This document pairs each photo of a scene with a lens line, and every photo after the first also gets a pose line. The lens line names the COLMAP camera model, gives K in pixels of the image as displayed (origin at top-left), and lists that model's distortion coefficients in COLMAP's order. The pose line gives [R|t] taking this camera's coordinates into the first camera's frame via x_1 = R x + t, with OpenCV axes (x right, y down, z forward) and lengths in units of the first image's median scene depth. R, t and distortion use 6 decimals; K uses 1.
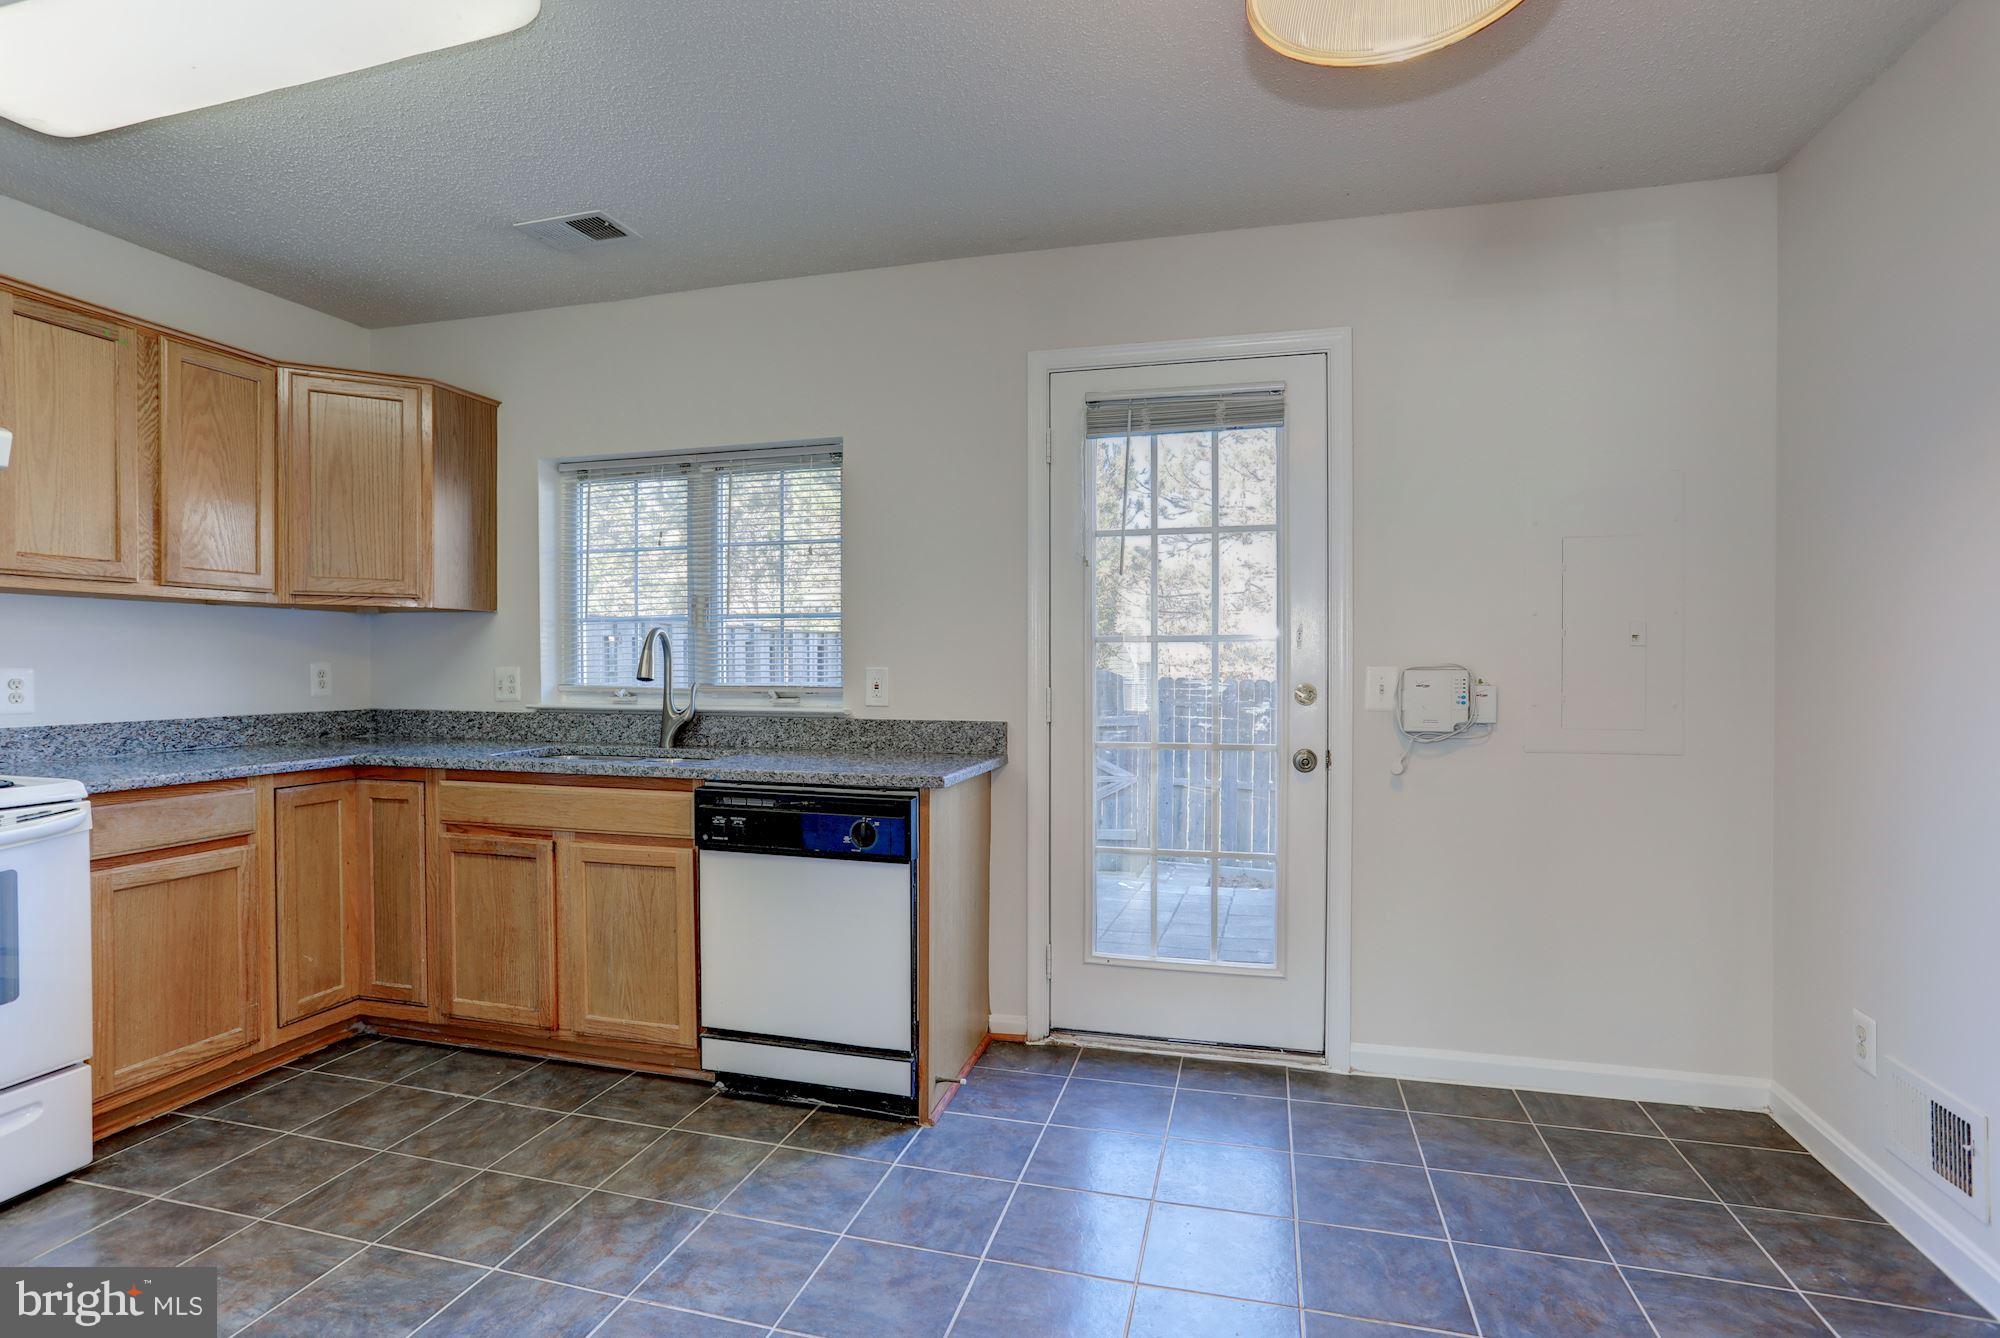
lens RADIAL K [[983.5, 0, 984.8], [0, 983.5, 675.7], [0, 0, 1]] dist [-0.064421, 0.035975]
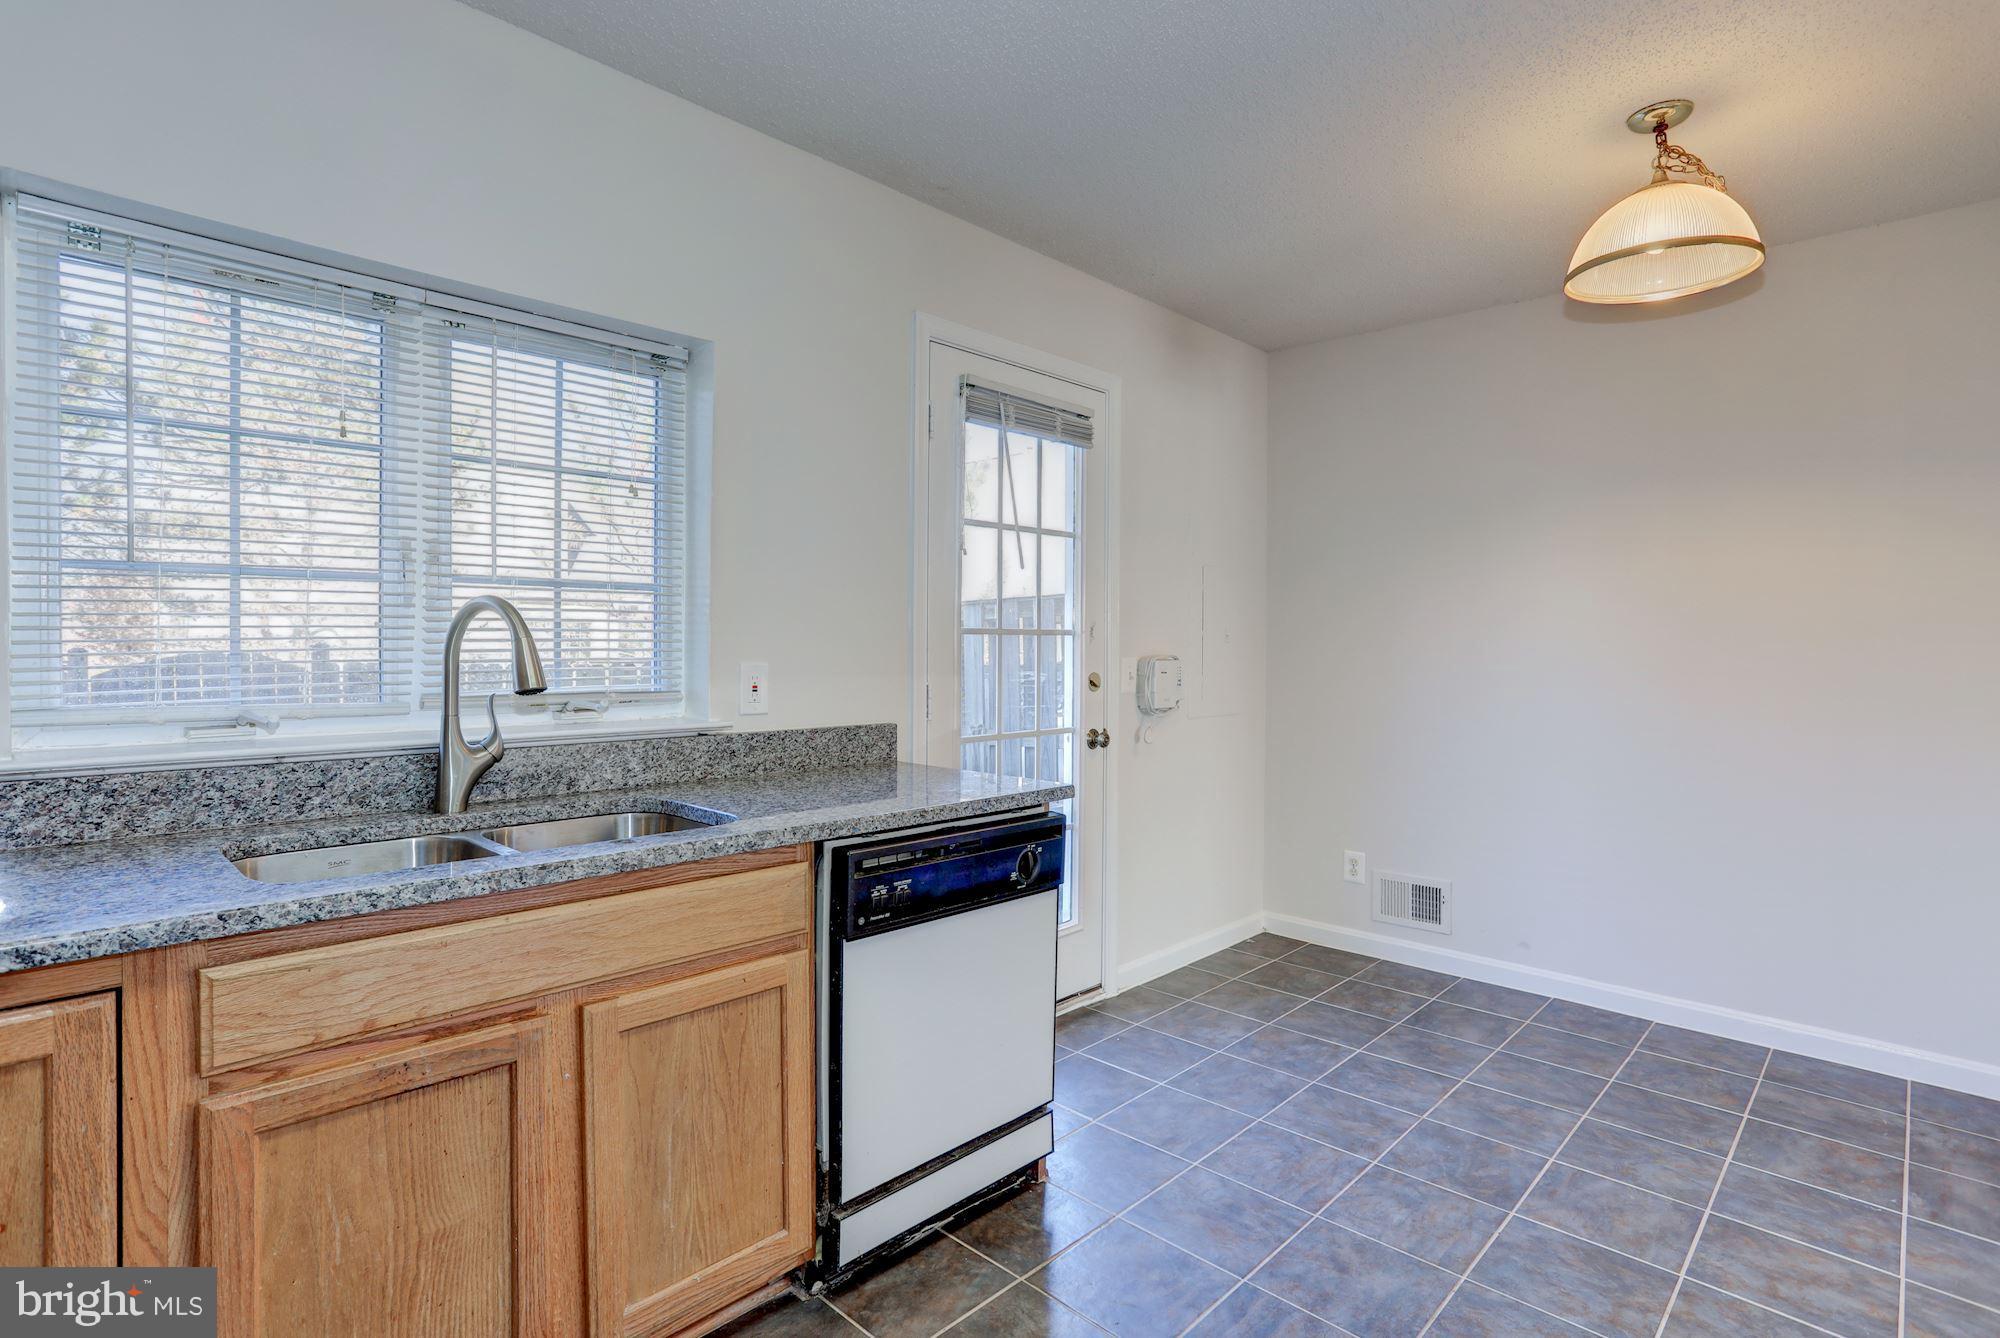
lens RADIAL K [[986.6, 0, 977.6], [0, 986.6, 656.7], [0, 0, 1]] dist [-0.063885, 0.037925]
pose [[0.488559, -0.008557, 0.872489, -0.780161], [0.005416, 0.999962, 0.006775, -0.019848], [-0.872514, 0.001415, 0.488587, 0.557803]]
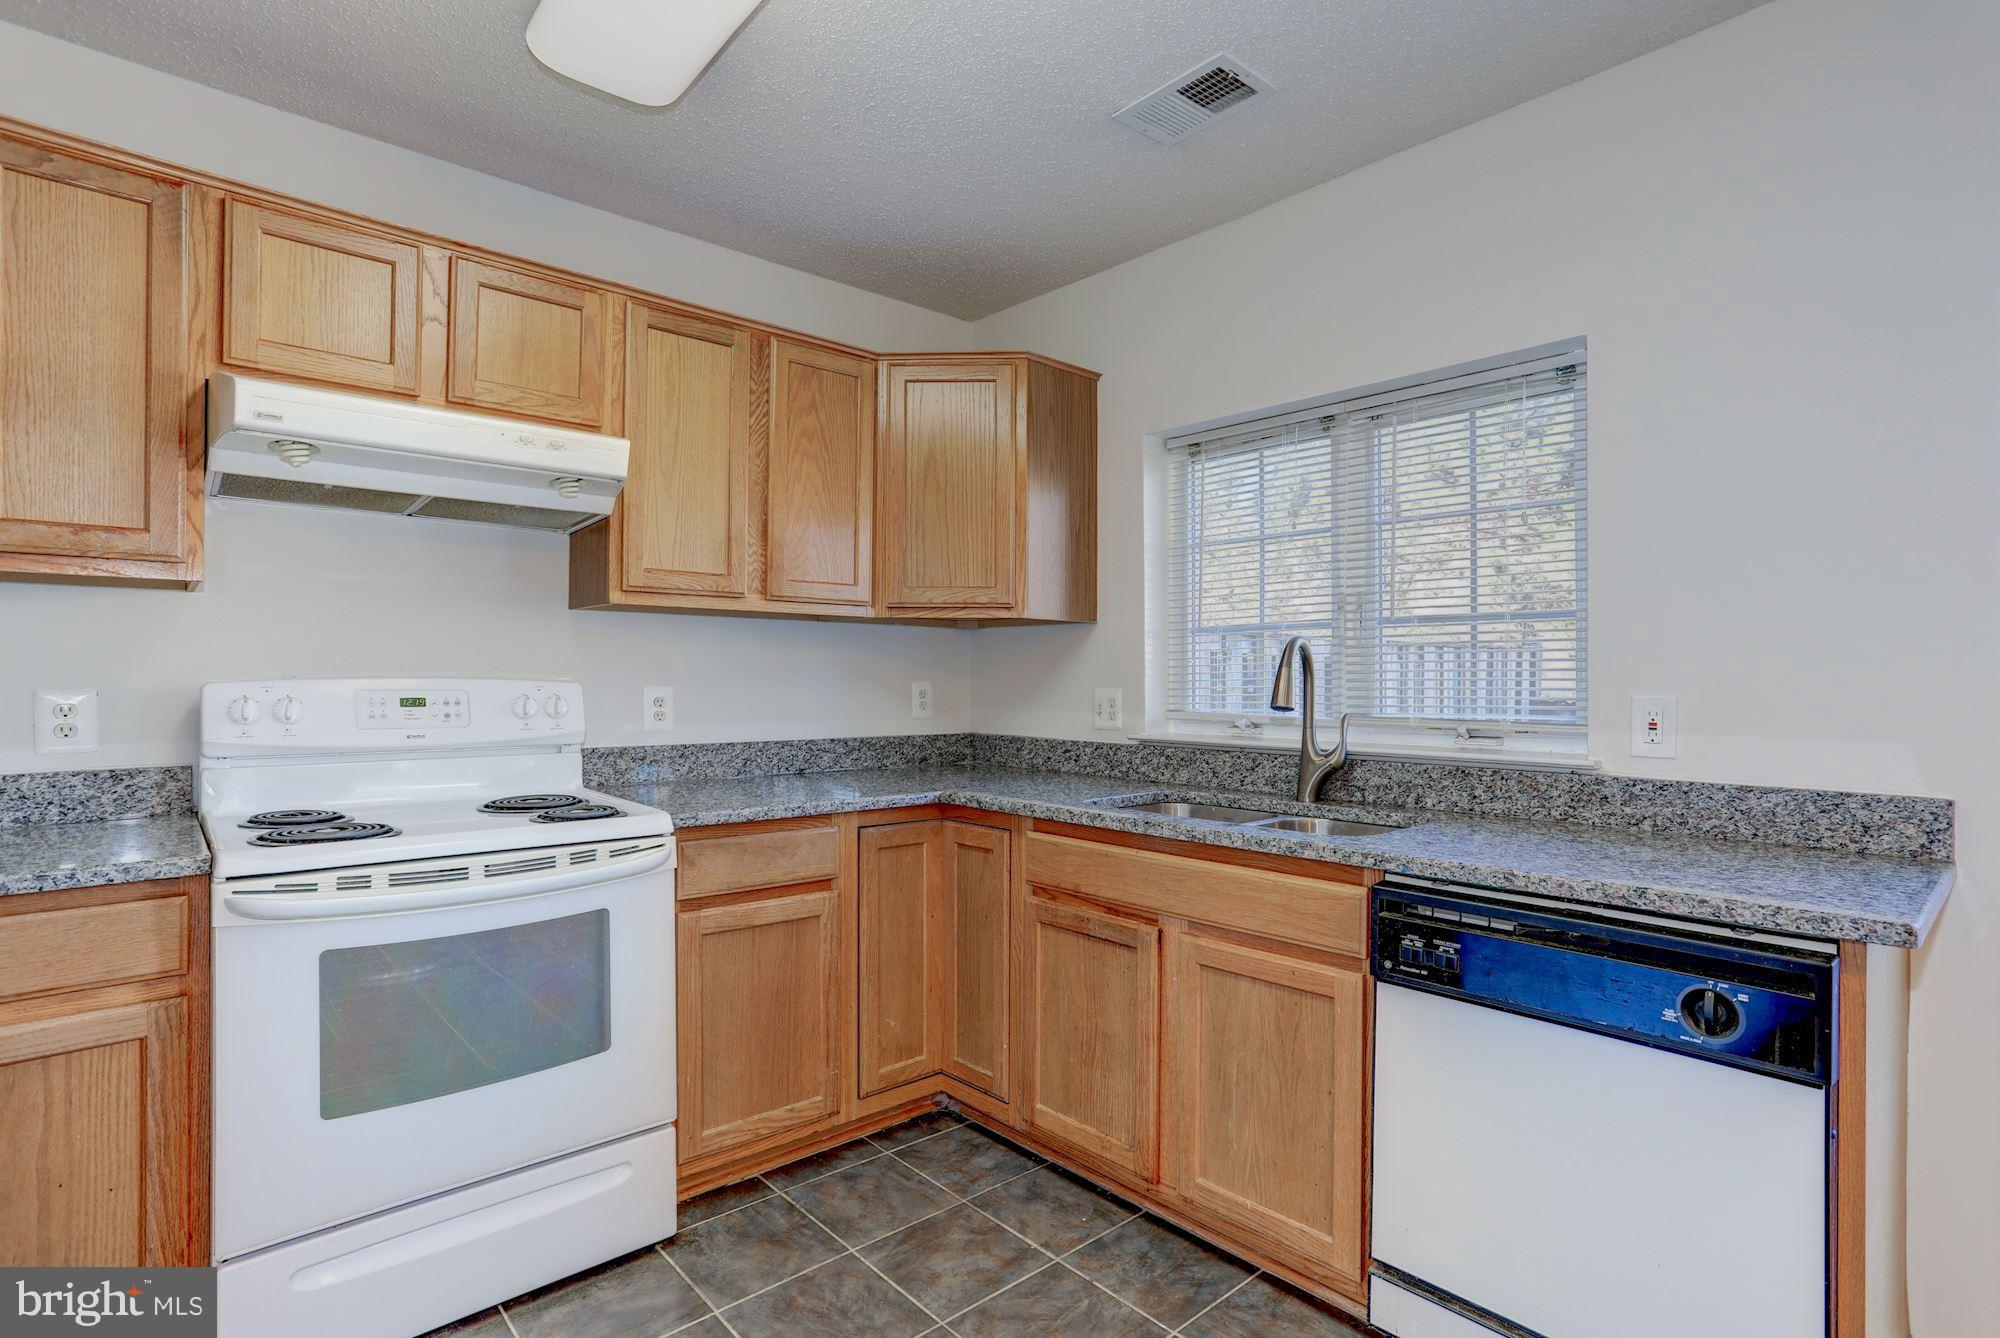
lens RADIAL K [[972.4, 0, 1004.1], [0, 972.4, 678.7], [0, 0, 1]] dist [-0.063903, 0.035226]
pose [[0.842864, 0.002638, -0.538120, -0.151277], [-0.011359, 0.999852, -0.012890, -0.007380], [0.538007, 0.016977, 0.842769, 0.319213]]
